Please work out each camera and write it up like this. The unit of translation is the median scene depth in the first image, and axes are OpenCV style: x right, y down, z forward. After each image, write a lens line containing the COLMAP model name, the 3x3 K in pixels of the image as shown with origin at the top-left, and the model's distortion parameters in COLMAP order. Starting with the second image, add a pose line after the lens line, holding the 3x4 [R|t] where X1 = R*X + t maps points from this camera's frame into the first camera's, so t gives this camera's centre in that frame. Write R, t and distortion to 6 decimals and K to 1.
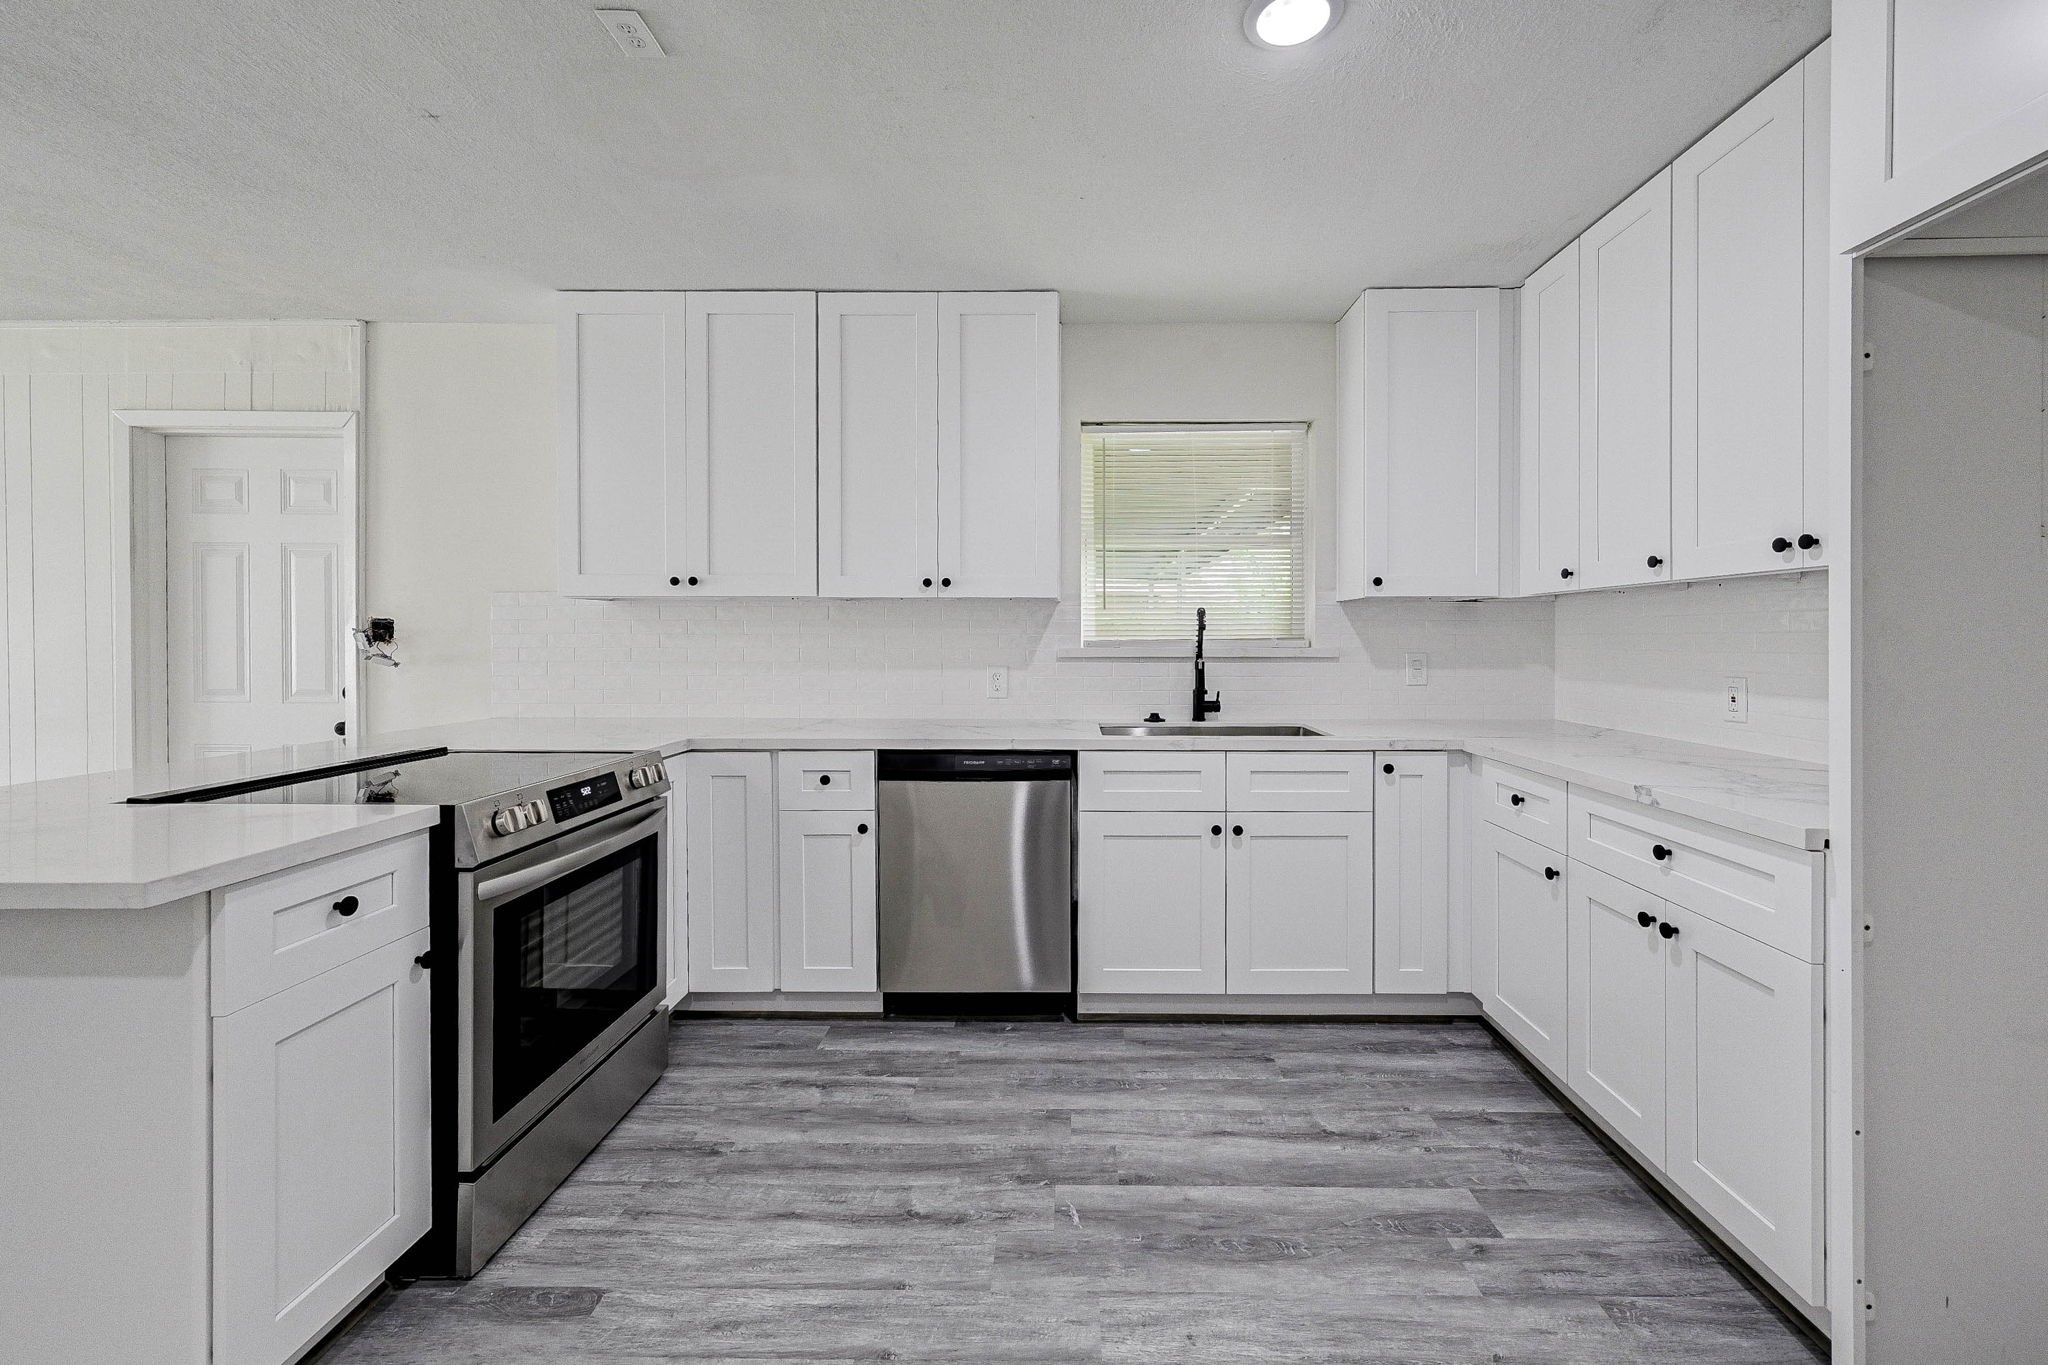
lens RADIAL K [[834.4, 0, 1059.7], [0, 834.4, 643.3], [0, 0, 1]] dist [0.003808, -0.000161]
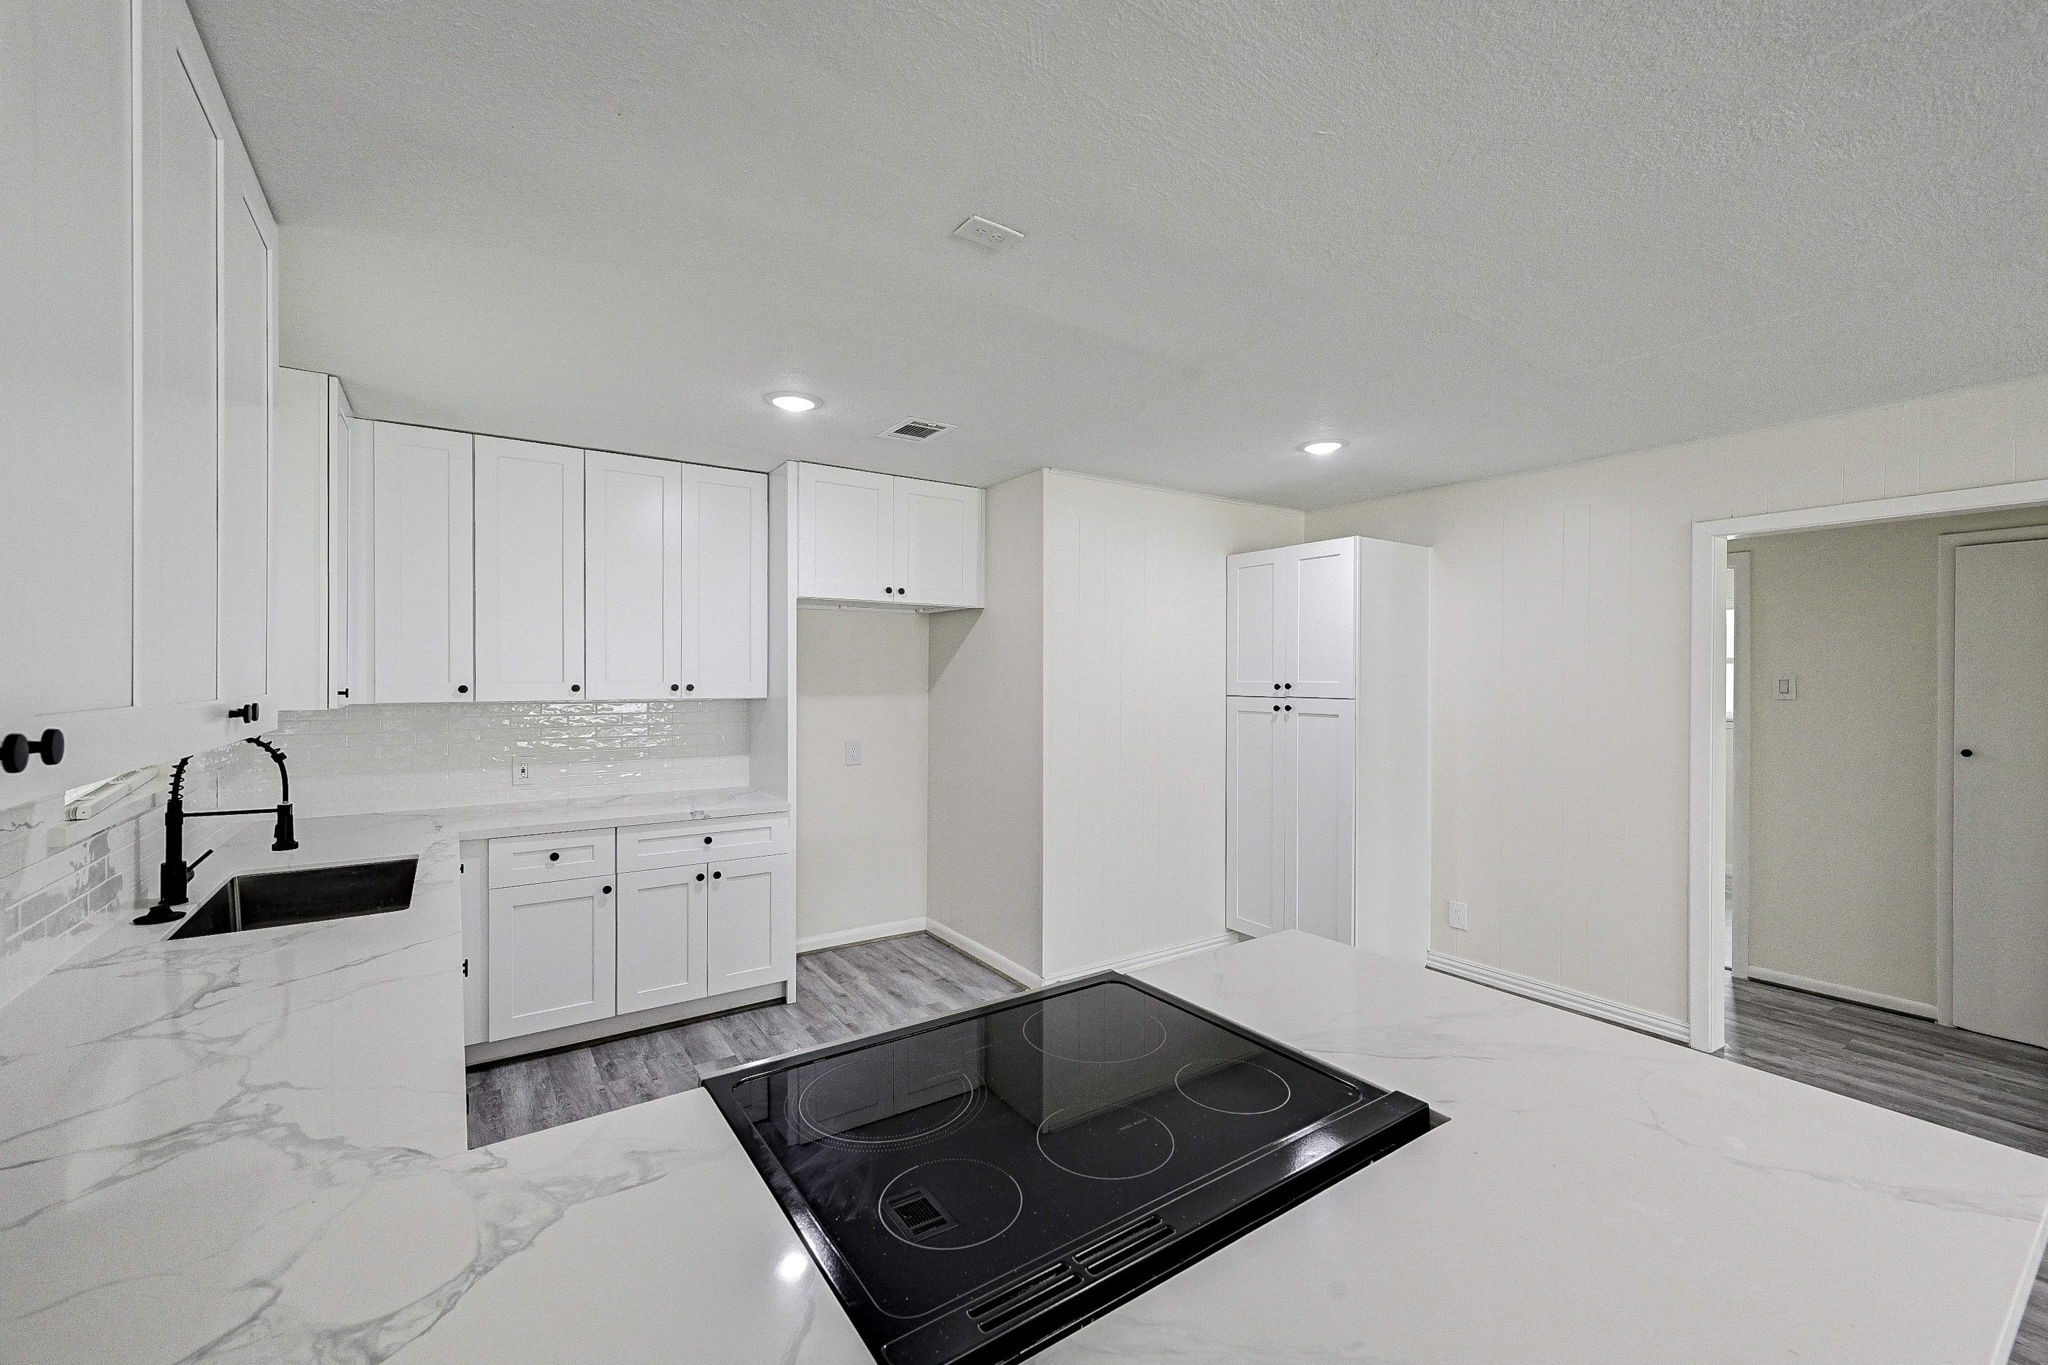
lens RADIAL K [[834.4, 0, 1038.4], [0, 834.4, 677.7], [0, 0, 1]] dist [0.003808, -0.000161]
pose [[-0.570501, -0.005476, 0.821279, -1.005890], [0.005423, 0.999931, 0.010434, -0.116173], [-0.821279, 0.010406, -0.570432, 1.068017]]
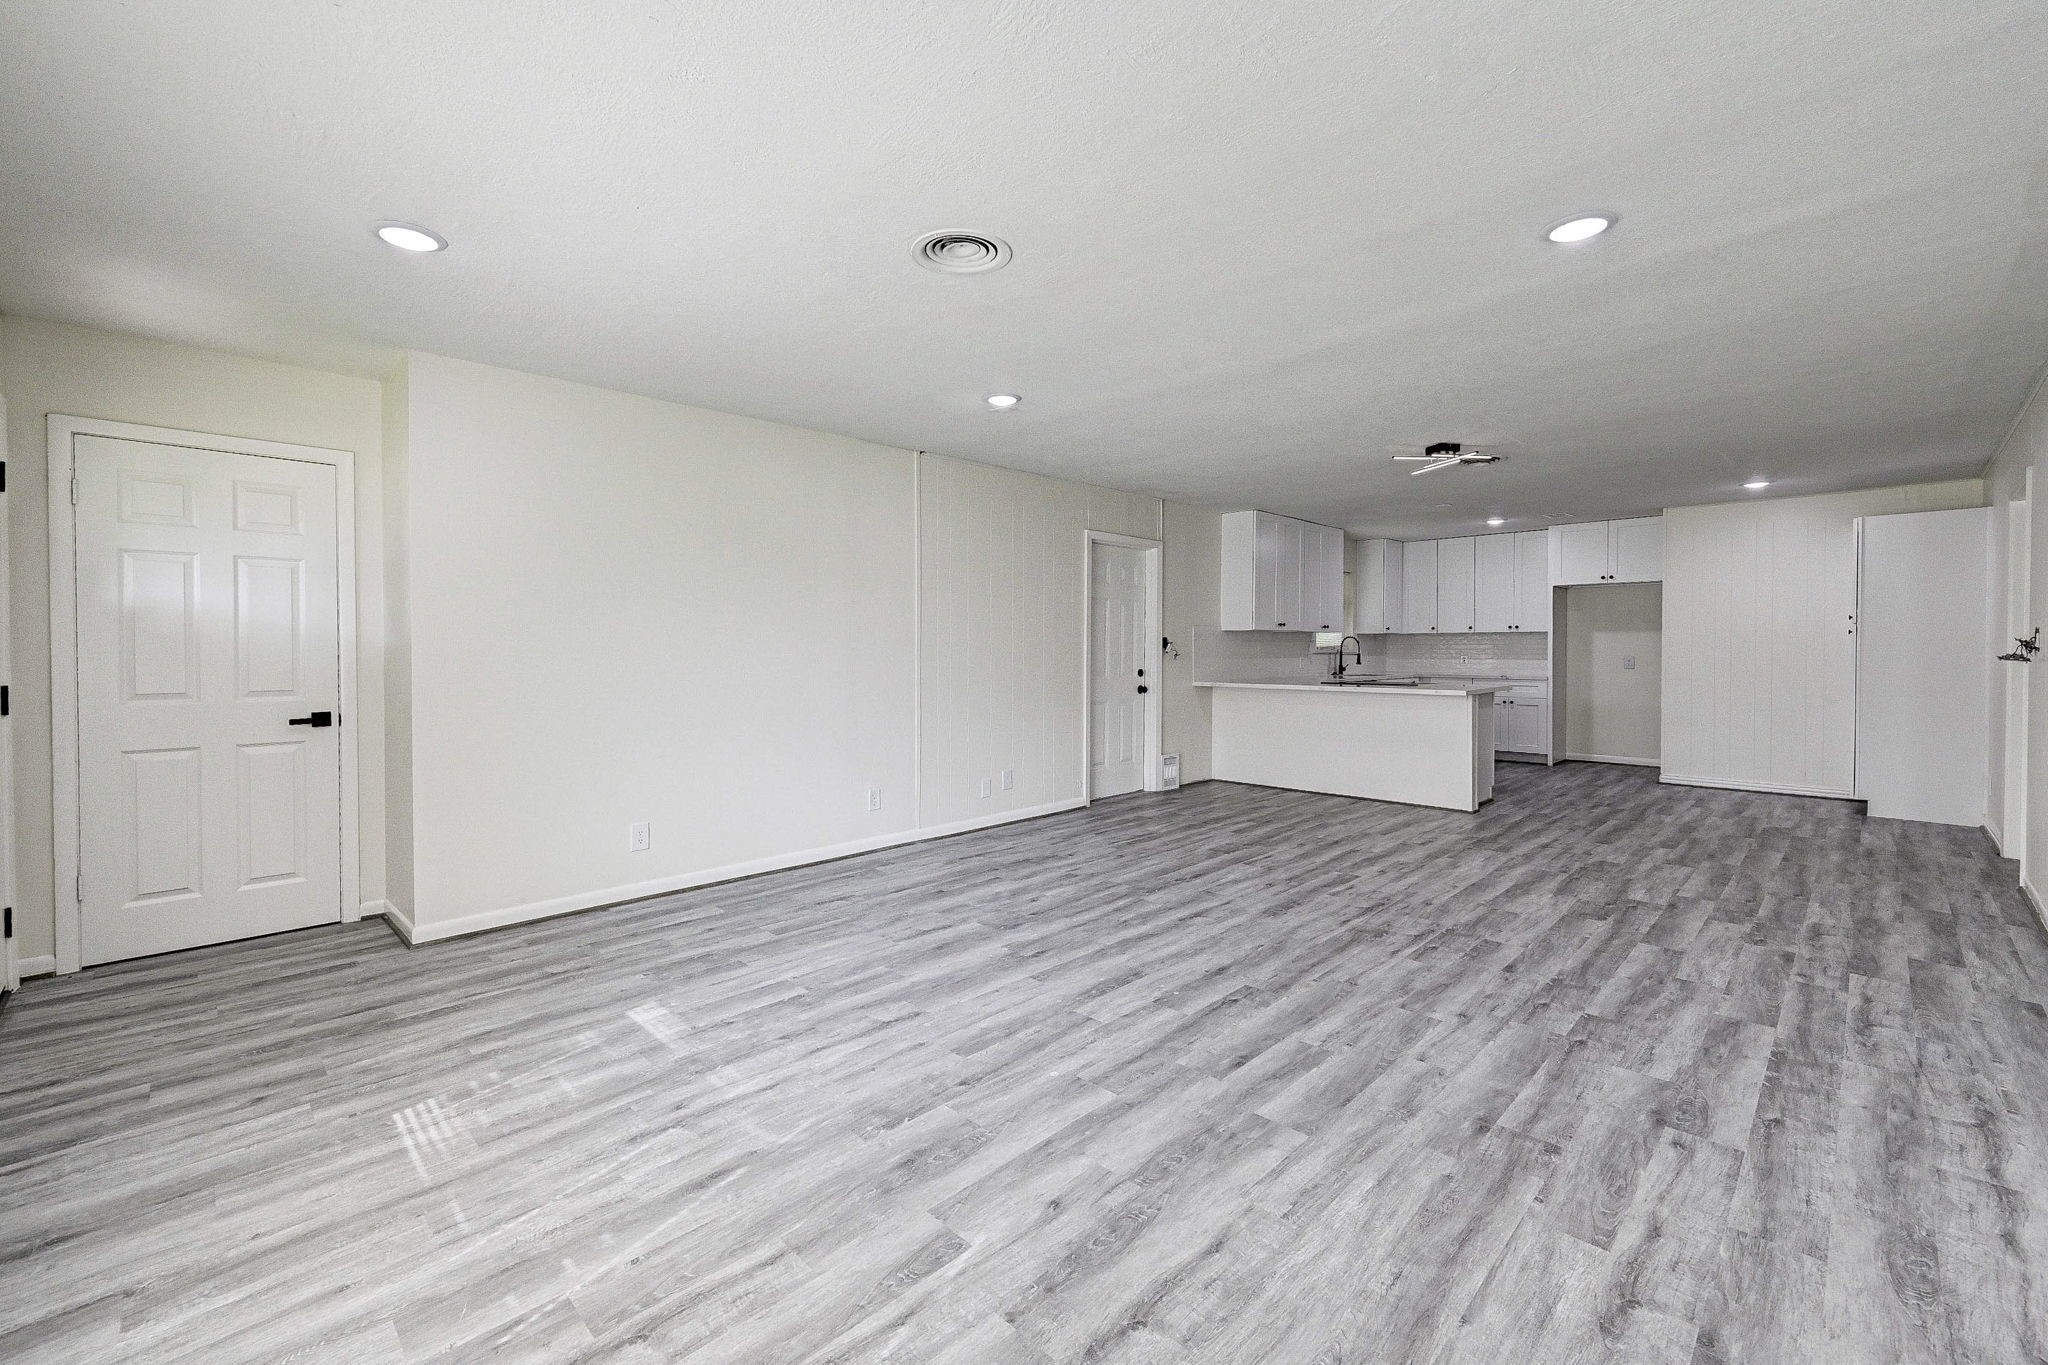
lens RADIAL K [[834.4, 0, 997.7], [0, 834.4, 661.2], [0, 0, 1]] dist [0.003808, -0.000161]
pose [[0.722987, -0.014342, 0.690713, -3.562038], [0.008497, 0.999893, 0.011868, 0.002820], [-0.690810, -0.002712, 0.723032, -0.368423]]
